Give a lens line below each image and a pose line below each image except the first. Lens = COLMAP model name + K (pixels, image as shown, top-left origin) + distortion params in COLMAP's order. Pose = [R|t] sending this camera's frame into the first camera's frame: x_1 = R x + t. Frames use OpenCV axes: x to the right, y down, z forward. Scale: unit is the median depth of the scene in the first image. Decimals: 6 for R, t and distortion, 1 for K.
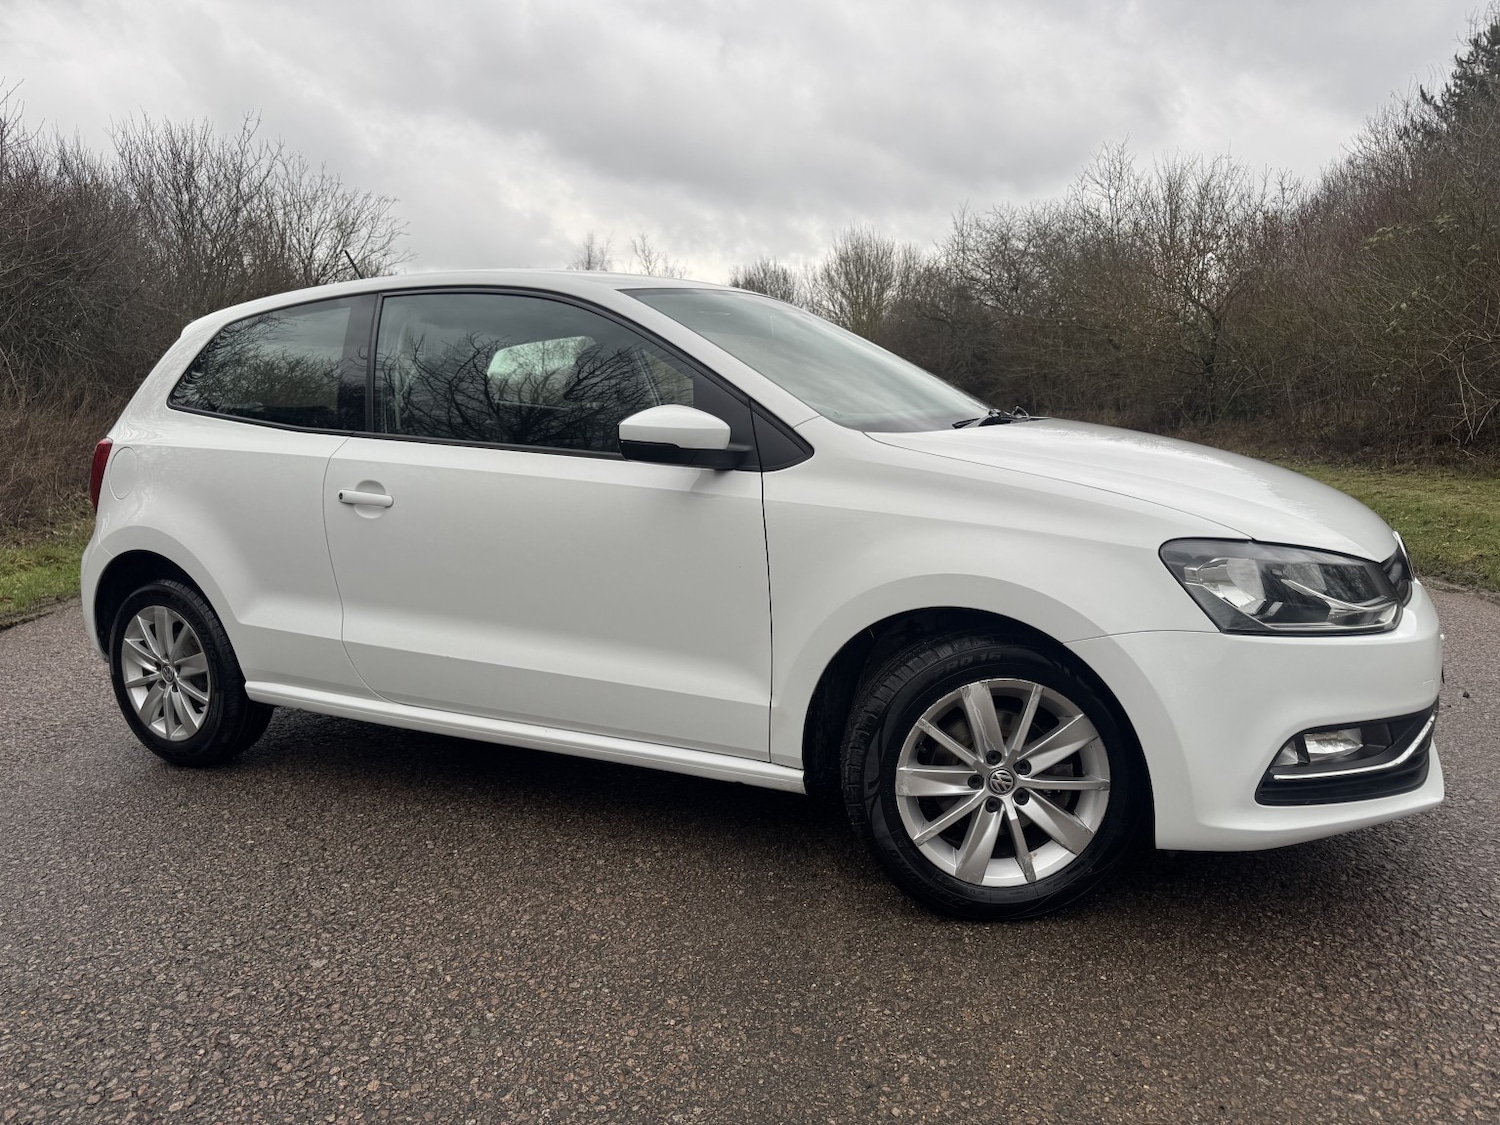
lens RADIAL K [[1049.6, 0, 748.8], [0, 1049.6, 557.6], [0, 0, 1]] dist [0.022550, -0.026181]
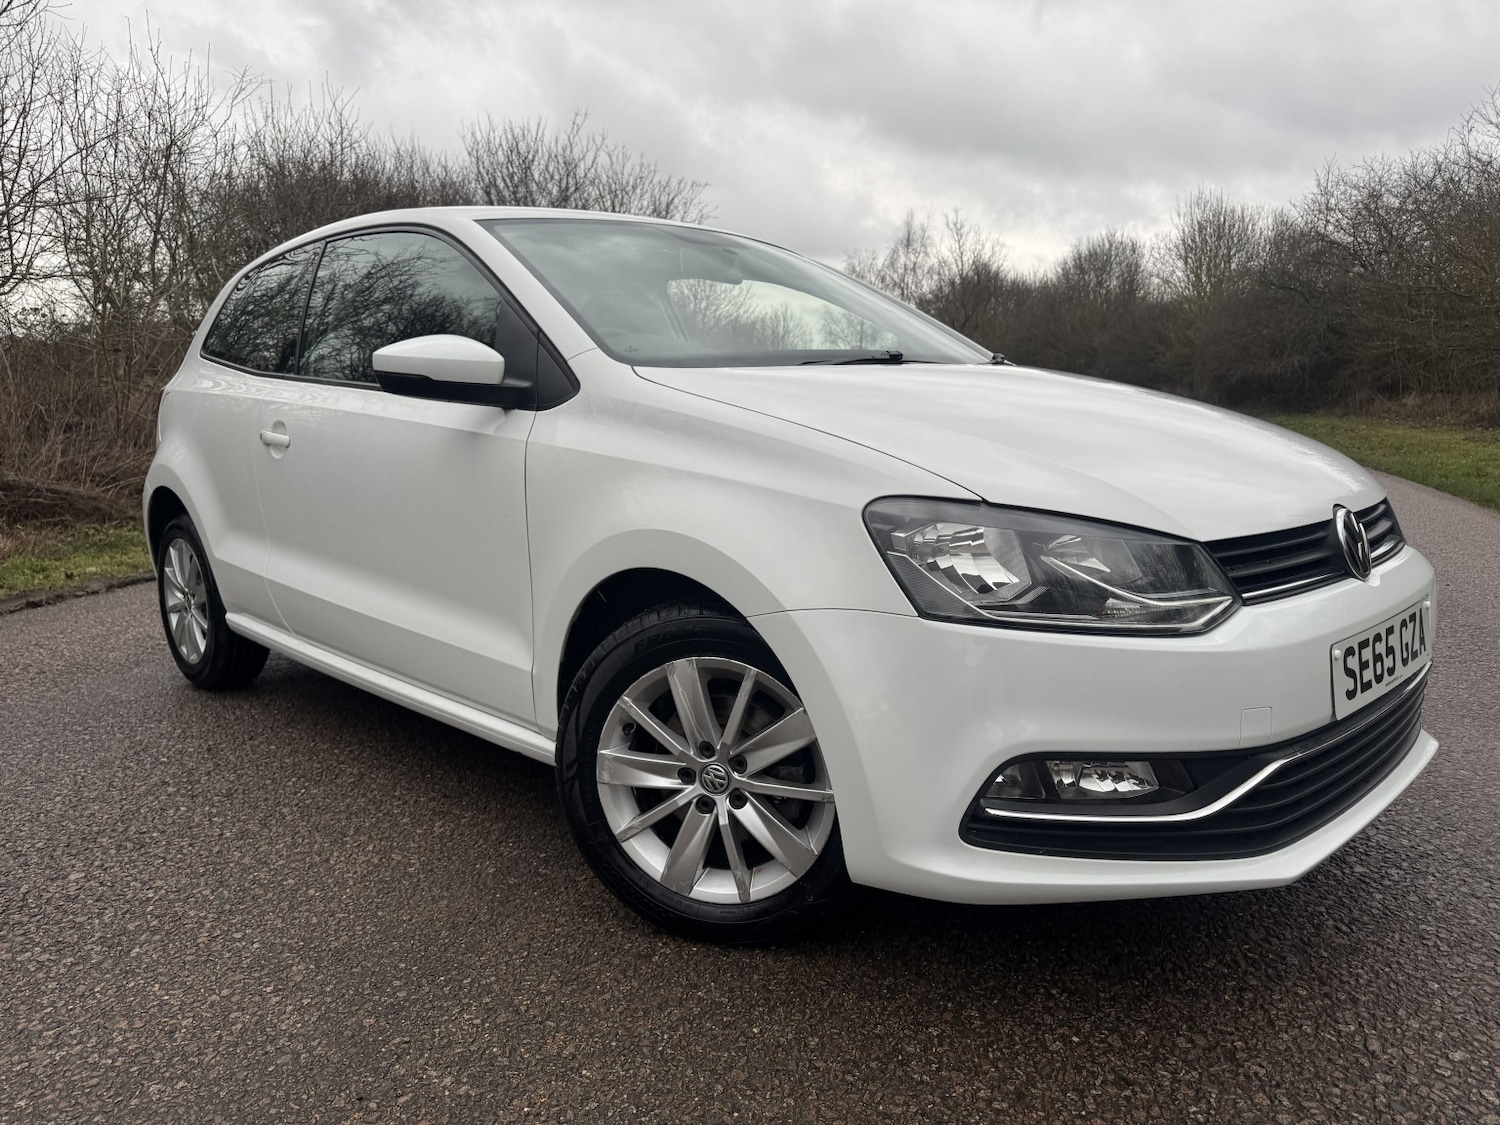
lens RADIAL K [[1049.6, 0, 748.8], [0, 1049.6, 557.6], [0, 0, 1]] dist [0.022550, -0.026181]
pose [[0.955624, 0.054879, -0.289434, 0.498090], [-0.049272, 0.998430, 0.026627, 0.011932], [0.290441, -0.011184, 0.956828, 0.202643]]
